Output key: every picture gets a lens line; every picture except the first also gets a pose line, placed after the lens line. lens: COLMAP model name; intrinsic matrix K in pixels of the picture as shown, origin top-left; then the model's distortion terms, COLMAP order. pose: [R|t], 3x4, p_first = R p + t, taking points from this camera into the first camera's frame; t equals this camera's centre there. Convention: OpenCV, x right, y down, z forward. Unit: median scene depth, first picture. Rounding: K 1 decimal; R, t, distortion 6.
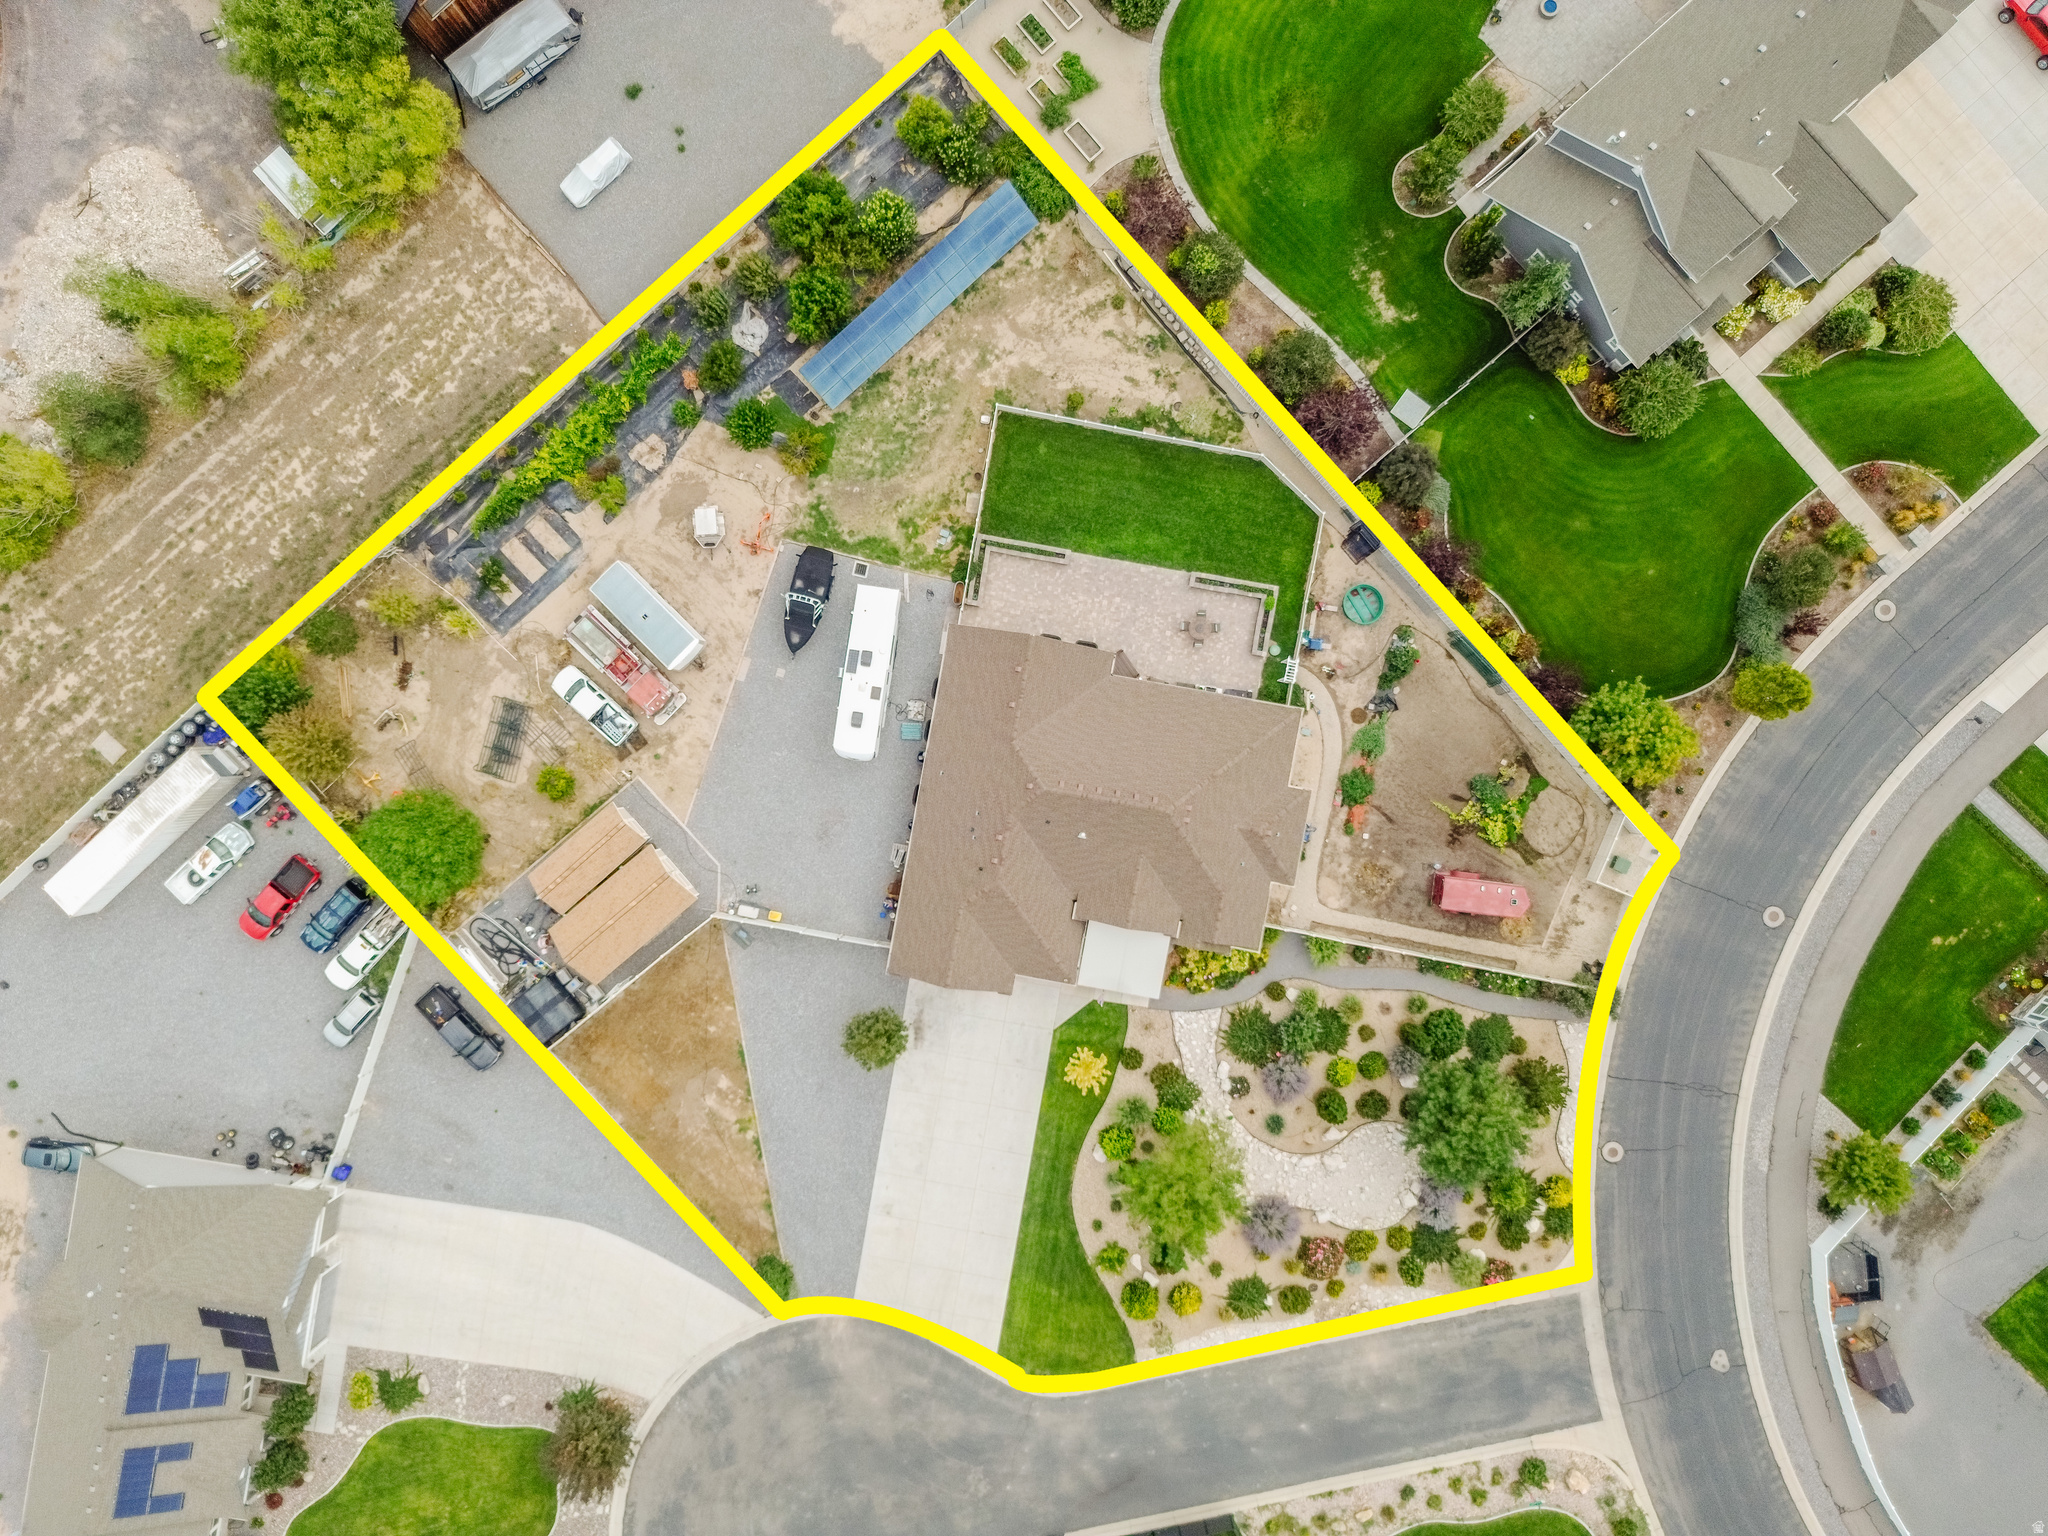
lens RADIAL K [[1439.7, 0, 1030.1], [0, 1439.7, 755.4], [0, 0, 1]] dist [0.055686, -0.048747]
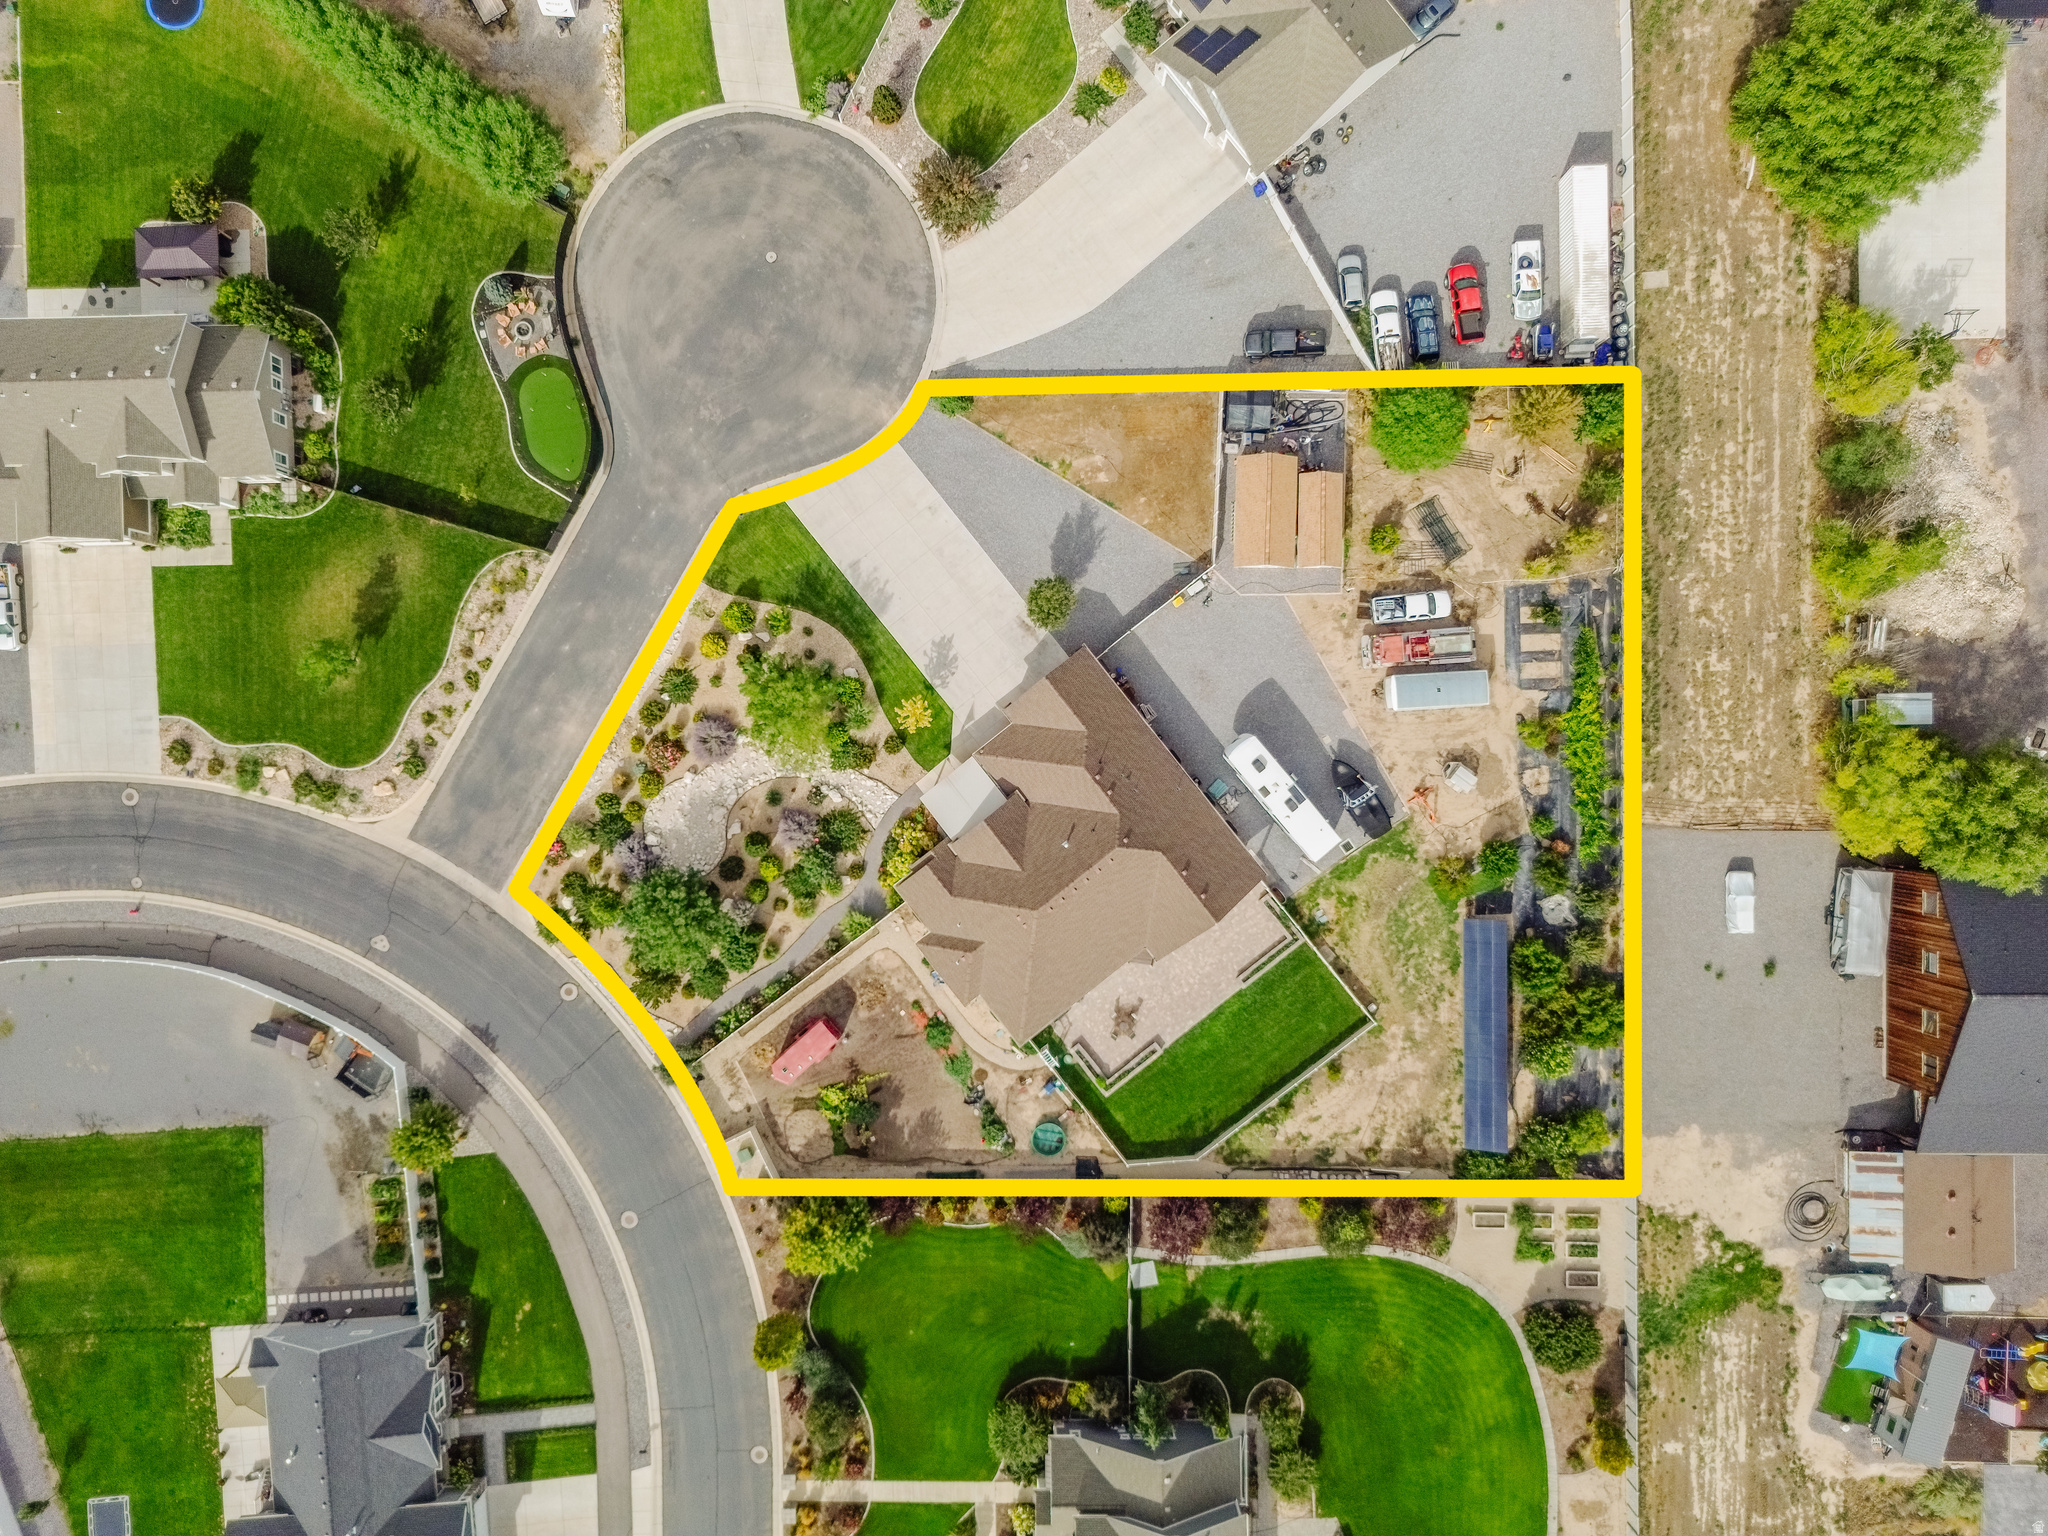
lens RADIAL K [[1439.7, 0, 1030.1], [0, 1439.7, 755.4], [0, 0, 1]] dist [0.055686, -0.048747]
pose [[-0.662795, 0.748645, 0.015267, -0.017246], [-0.748801, -0.662656, -0.013581, 0.136004], [-0.000051, -0.020434, 0.999791, -0.201702]]
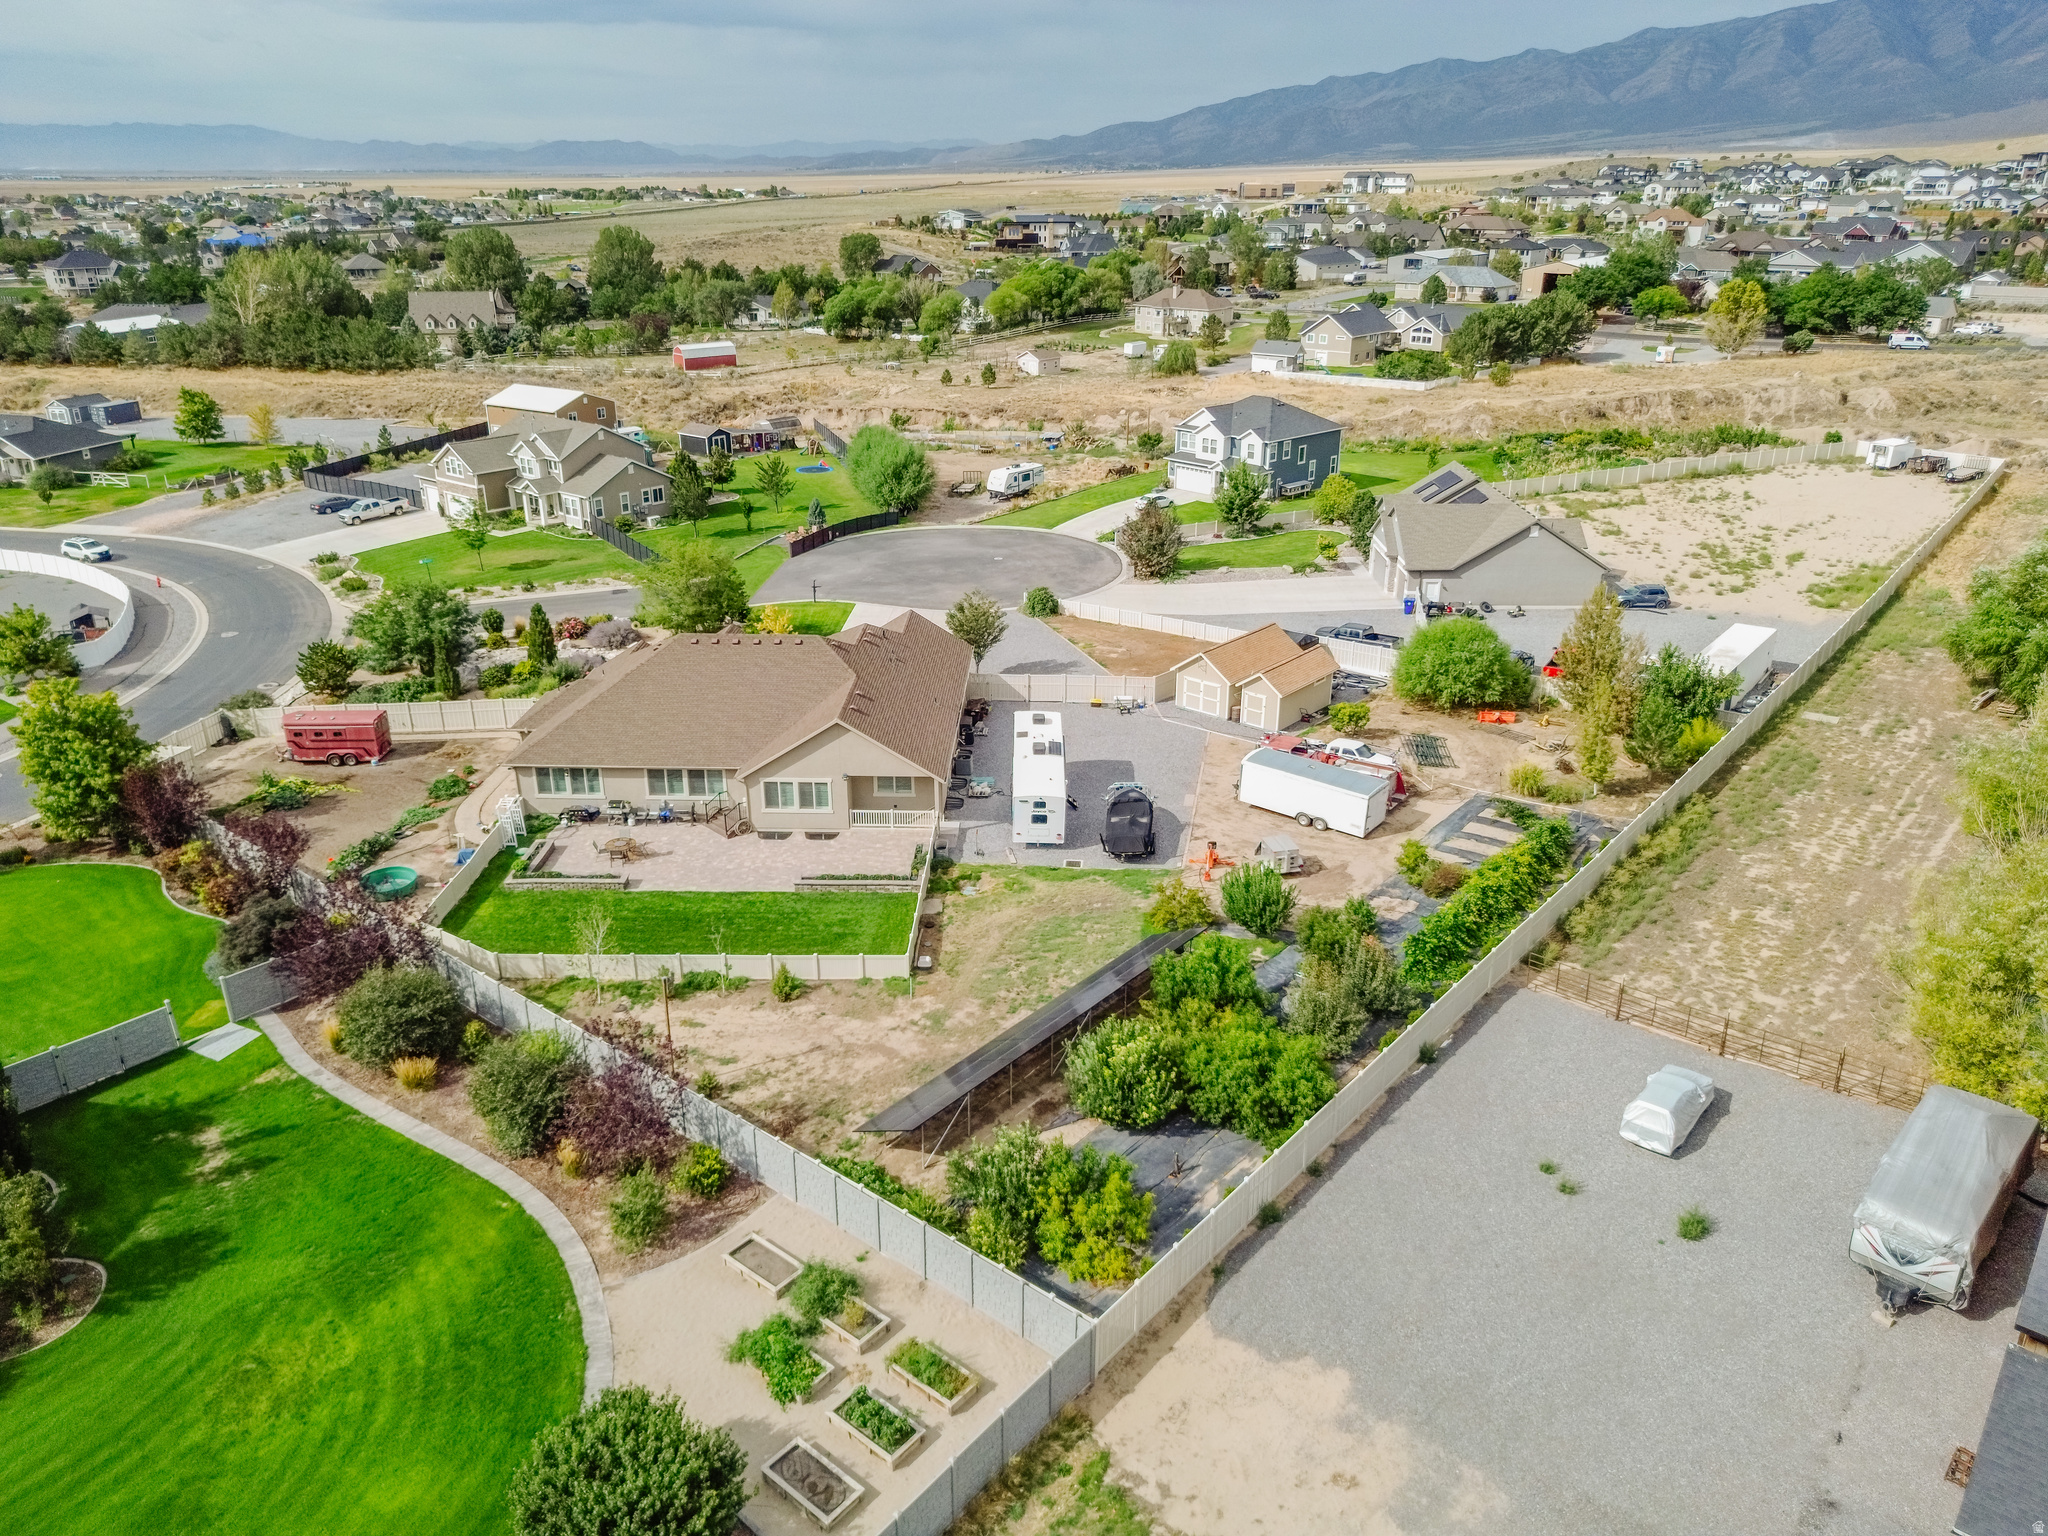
lens RADIAL K [[1439.7, 0, 1030.1], [0, 1439.7, 755.4], [0, 0, 1]] dist [0.055686, -0.048747]
pose [[-0.988634, 0.062716, -0.136637, 0.005340], [-0.150292, -0.388547, 0.909089, -0.797106], [0.003925, 0.919292, 0.393556, 0.651419]]
